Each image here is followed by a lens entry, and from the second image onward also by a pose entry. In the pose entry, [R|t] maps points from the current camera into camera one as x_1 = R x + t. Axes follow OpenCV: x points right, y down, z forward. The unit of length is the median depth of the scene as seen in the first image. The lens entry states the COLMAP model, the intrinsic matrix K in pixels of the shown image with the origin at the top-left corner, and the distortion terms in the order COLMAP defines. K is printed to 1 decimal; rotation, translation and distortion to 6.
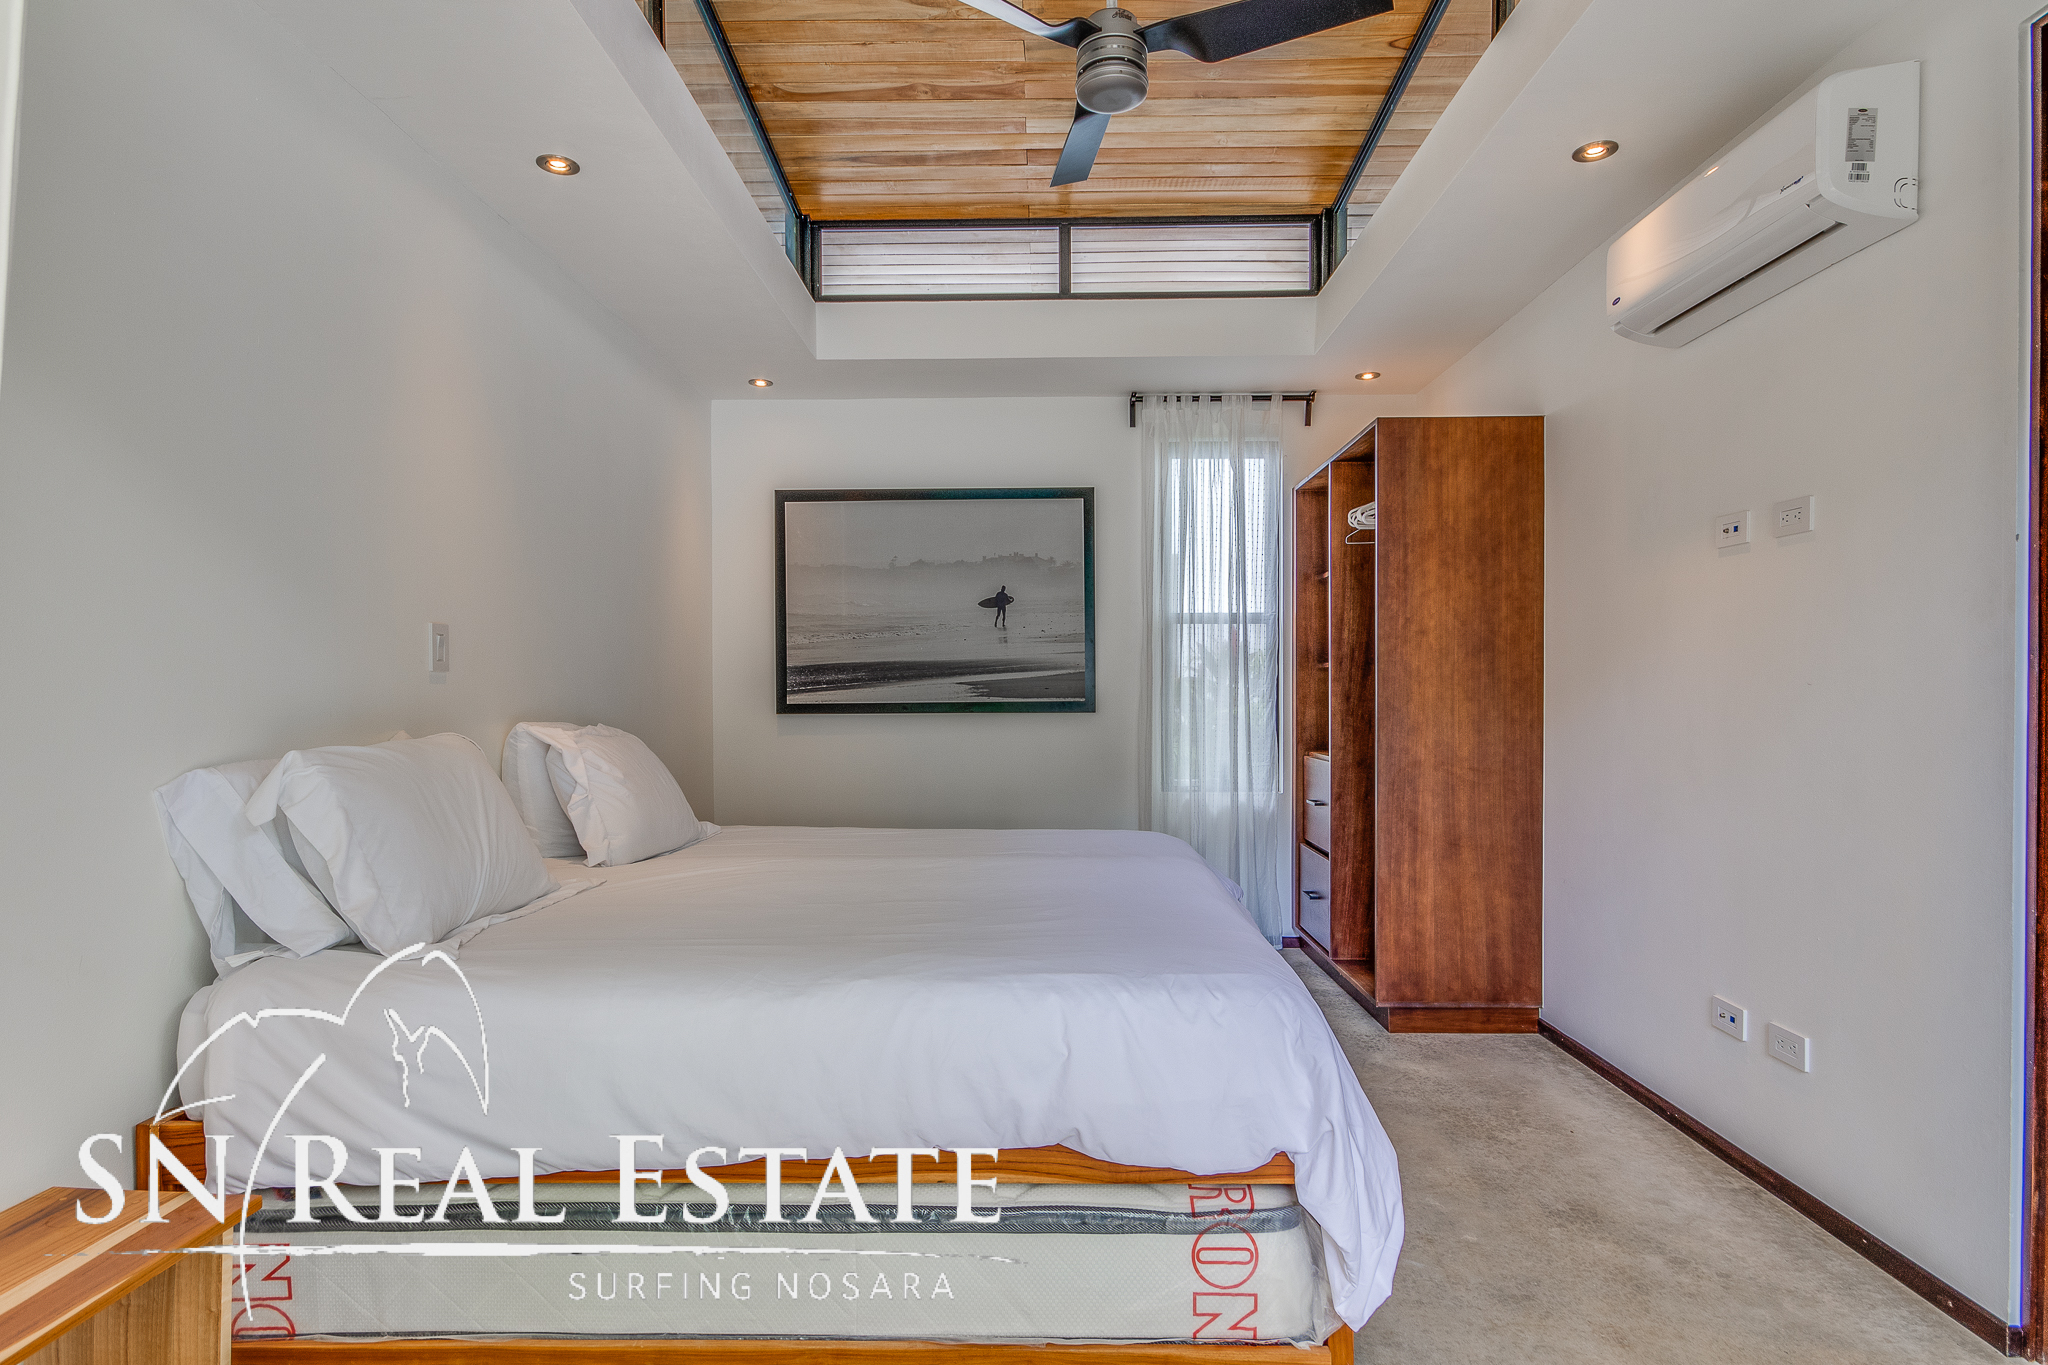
lens RADIAL K [[1048.6, 0, 1021.0], [0, 1048.6, 674.6], [0, 0, 1]] dist [-0.000359, 0.000161]
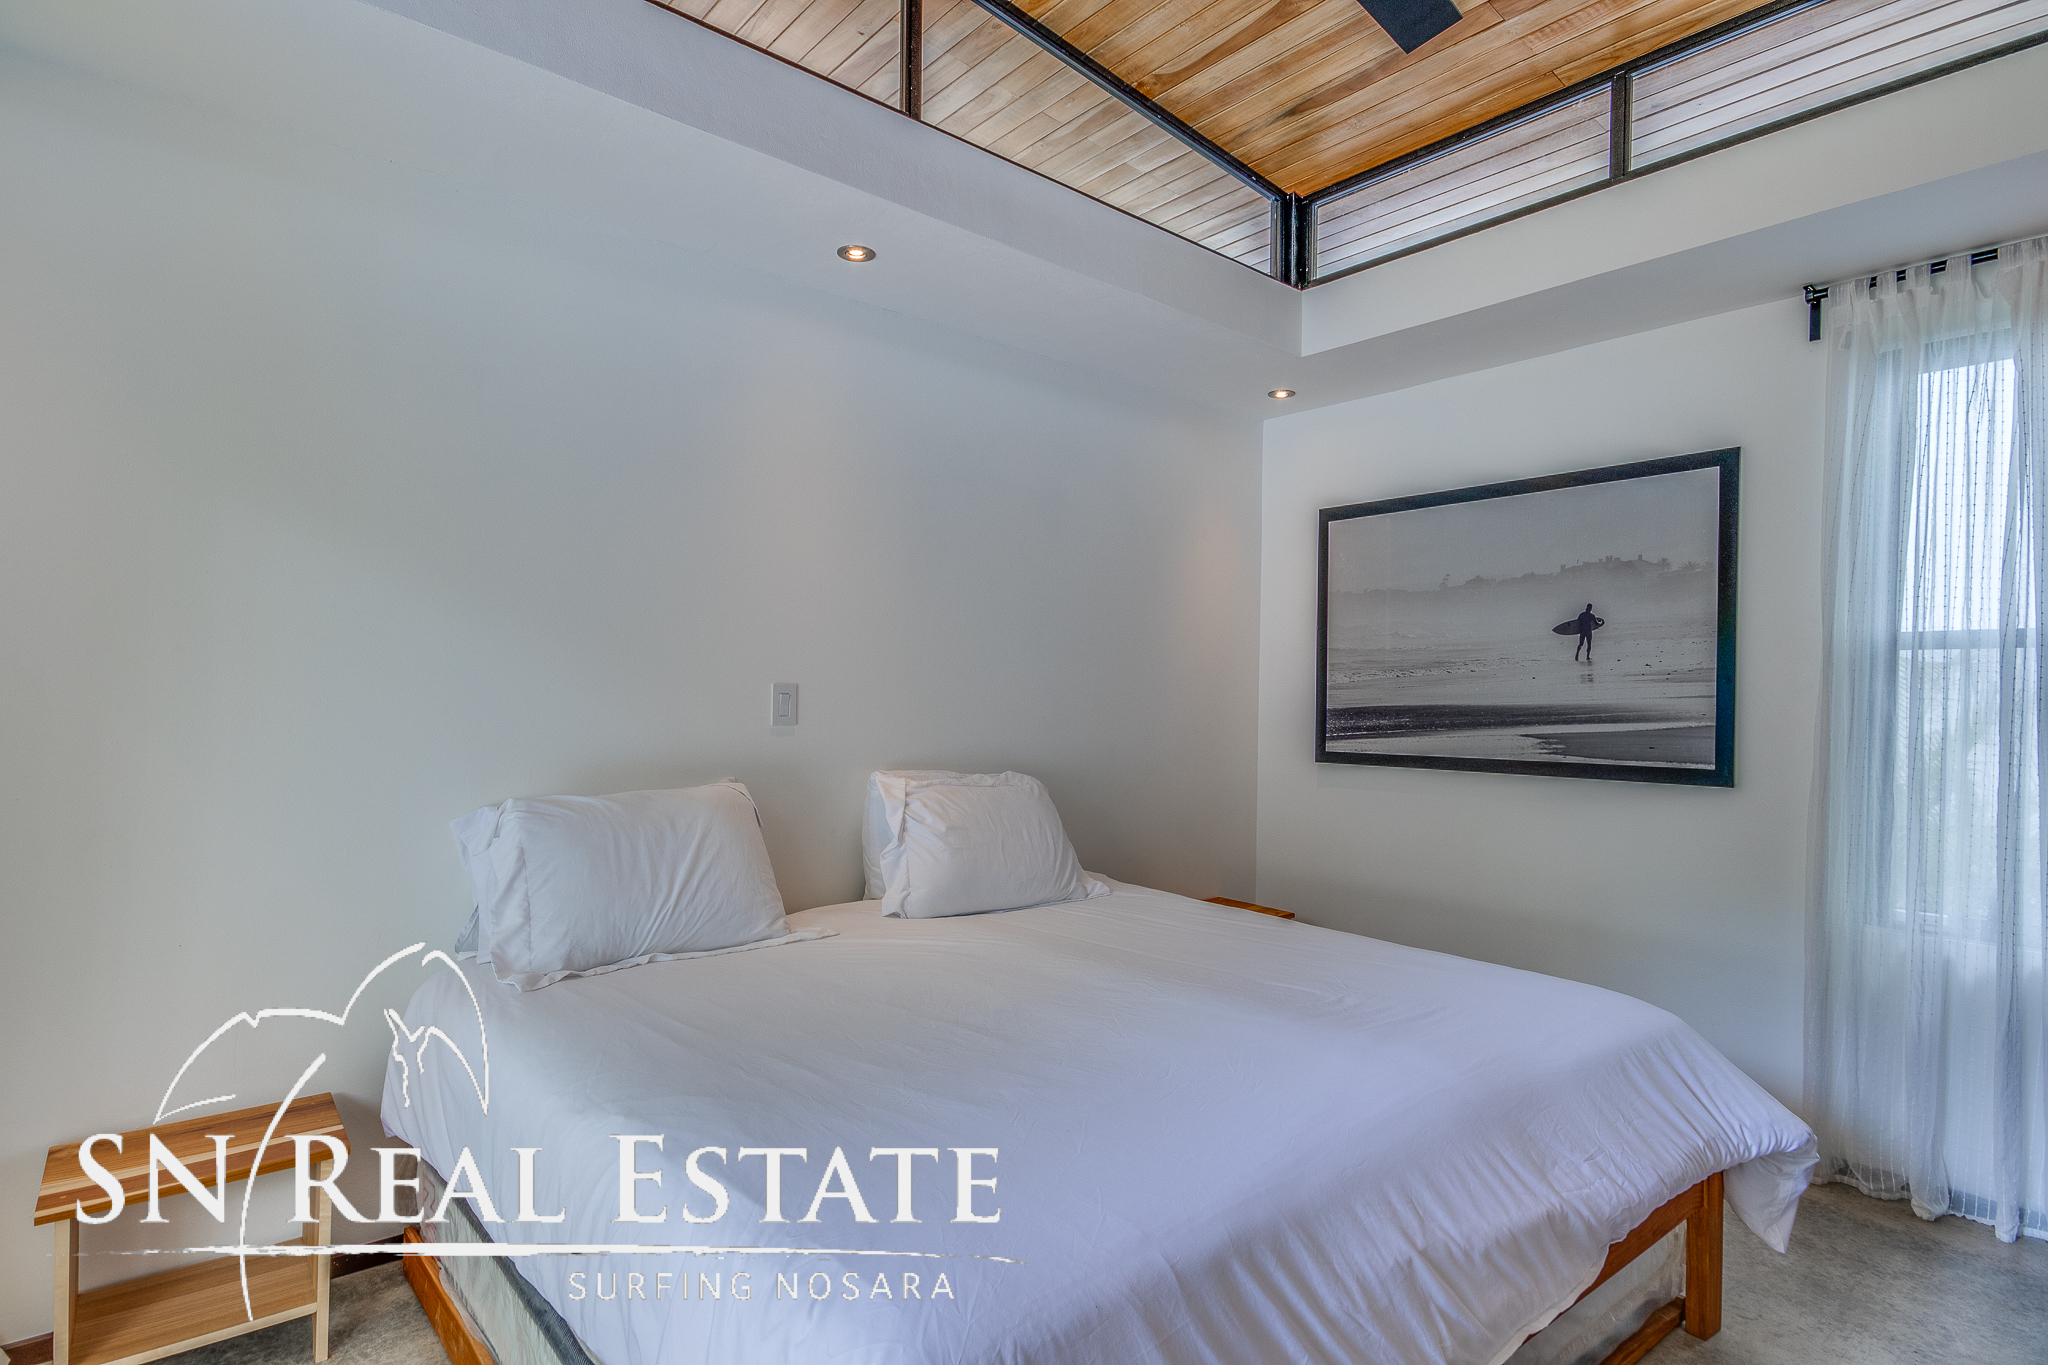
lens RADIAL K [[1064.8, 0, 1026.7], [0, 1064.8, 706.5], [0, 0, 1]] dist [0.003529, 0.002522]
pose [[0.666911, 0.017299, -0.744936, 0.275133], [-0.007118, 0.999833, 0.016846, -0.023062], [0.745103, -0.005932, 0.666923, 0.216300]]
